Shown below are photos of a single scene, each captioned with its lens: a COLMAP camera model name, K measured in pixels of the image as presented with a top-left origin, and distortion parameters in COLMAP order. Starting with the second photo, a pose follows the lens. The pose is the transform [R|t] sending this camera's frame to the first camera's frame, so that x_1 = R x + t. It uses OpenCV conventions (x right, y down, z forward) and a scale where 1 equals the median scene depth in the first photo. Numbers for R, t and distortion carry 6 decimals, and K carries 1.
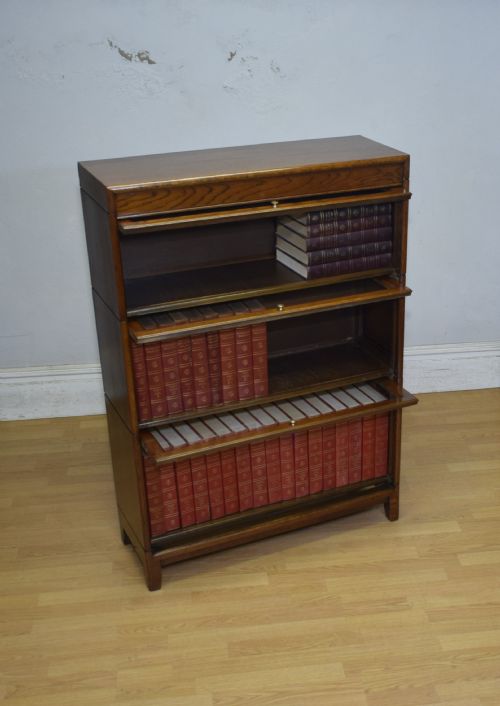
lens RADIAL K [[1066.6, 0, 357.7], [0, 1066.6, 381.8], [0, 0, 1]] dist [-0.021253, 0.000000]
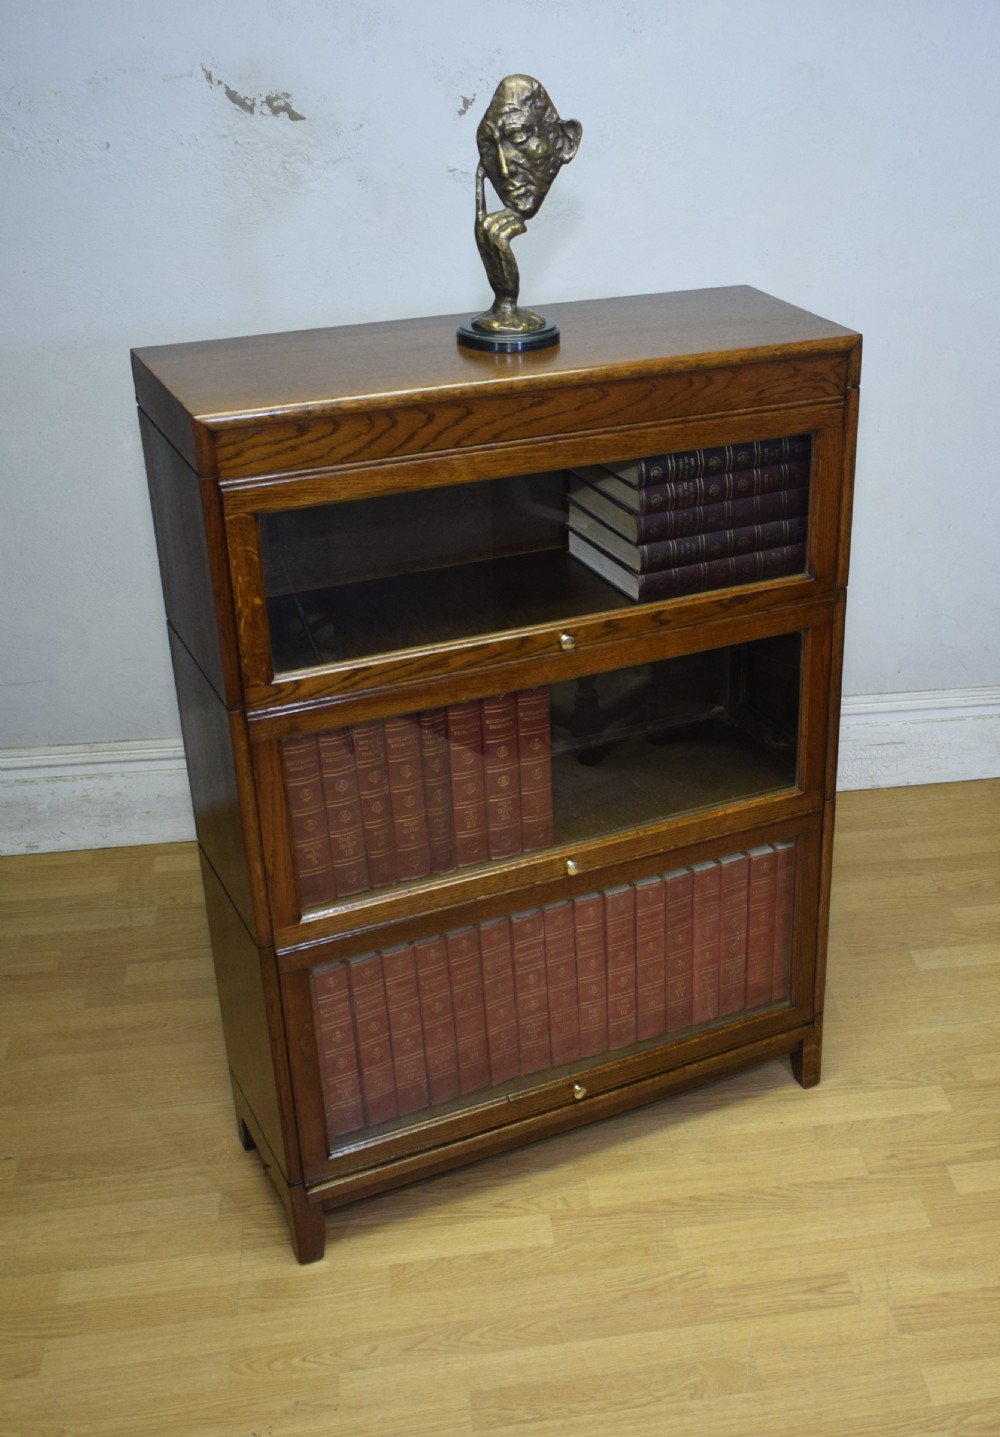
lens RADIAL K [[1837.8, 0, 733.9], [0, 1837.8, 704.1], [0, 0, 1]] dist [-0.021164, 0.000000]
pose [[0.999252, -0.000516, 0.038661, -0.035942], [-0.000722, 0.999487, 0.032009, -0.075908], [-0.038658, -0.032013, 0.998740, 0.197700]]
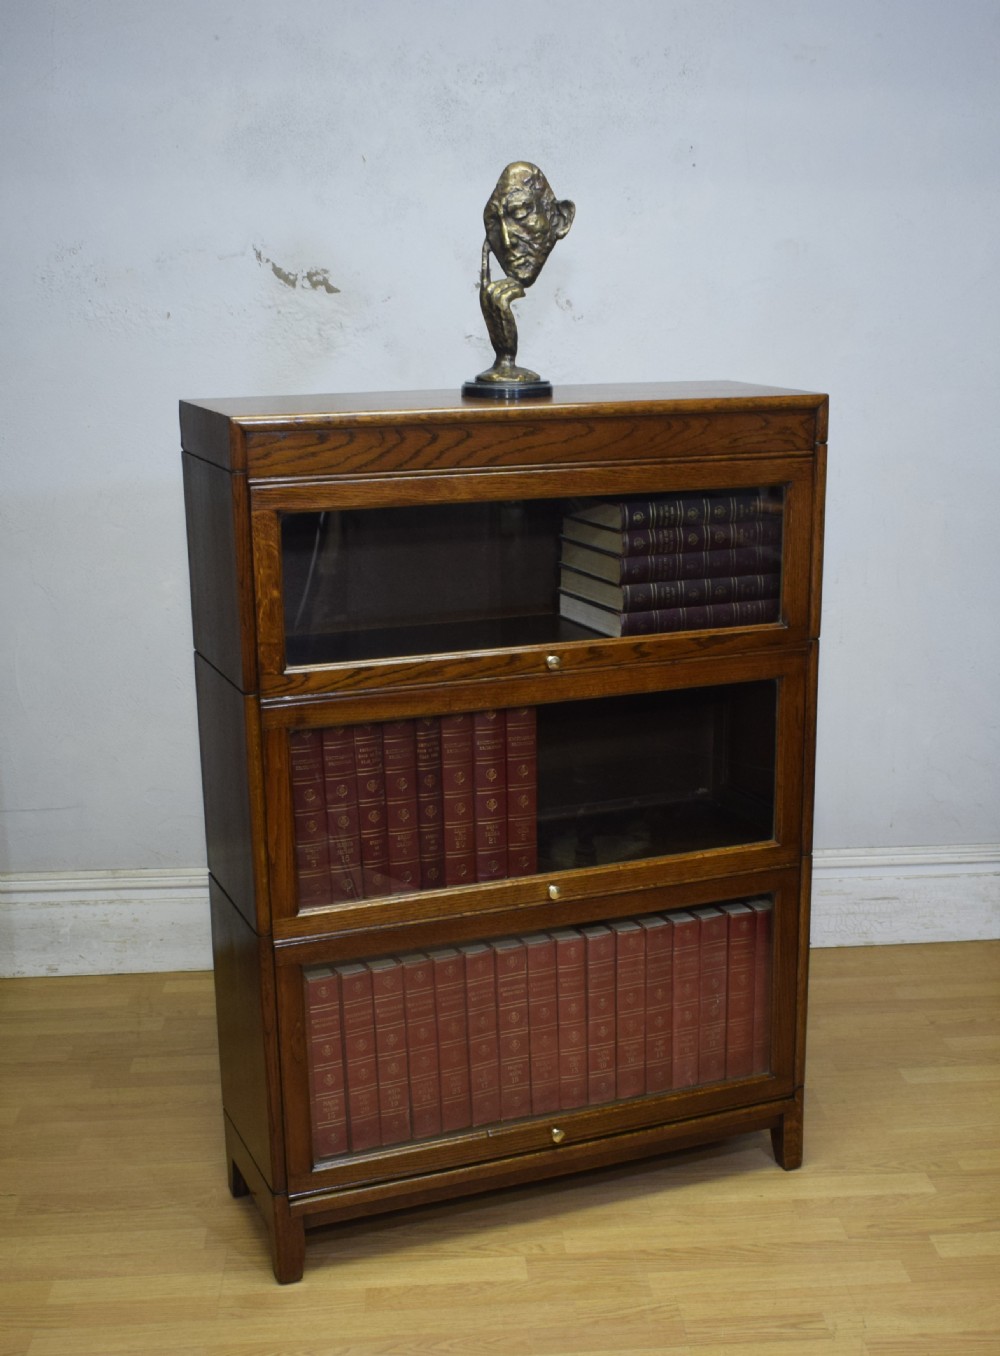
lens RADIAL K [[1918.6, 0, 531.5], [0, 1918.6, 751.1], [0, 0, 1]] dist [-0.034324, 0.000000]
pose [[0.996268, 0.008797, -0.085868, -0.011361], [-0.024376, 0.982976, -0.182112, 0.116227], [0.082804, 0.183526, 0.979521, 0.127669]]
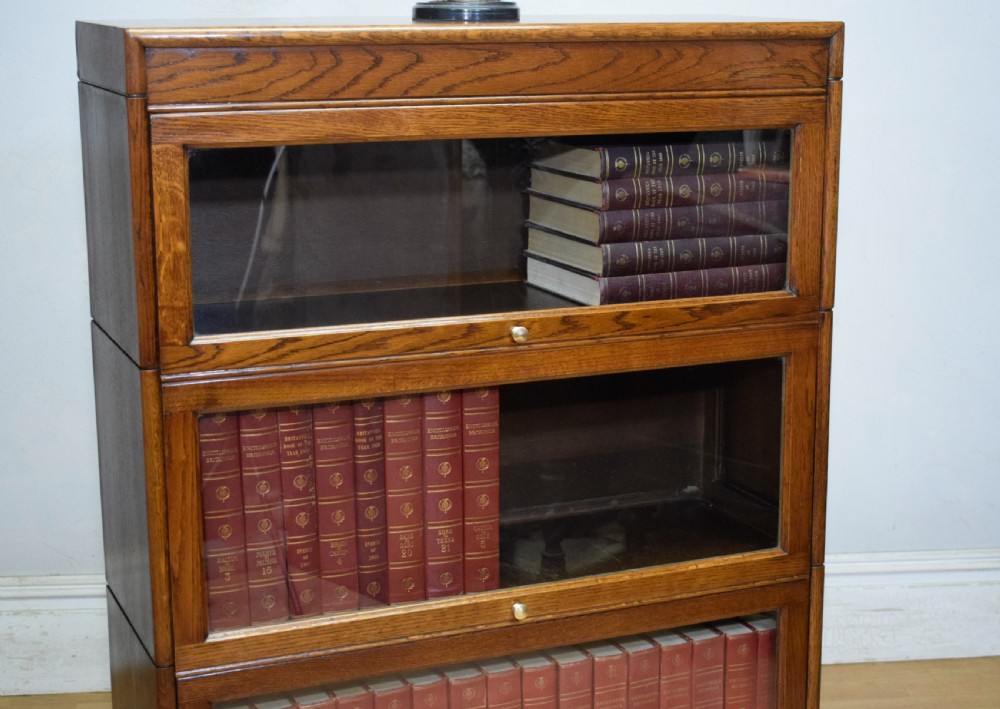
lens RADIAL K [[1805.3, 0, 538.8], [0, 1805.3, 340.4], [0, 0, 1]] dist [-0.030773, 0.000000]
pose [[0.998048, 0.007804, -0.061966, -0.026746], [-0.022599, 0.970060, -0.241812, 0.085705], [0.058224, 0.242740, 0.968342, 0.309592]]
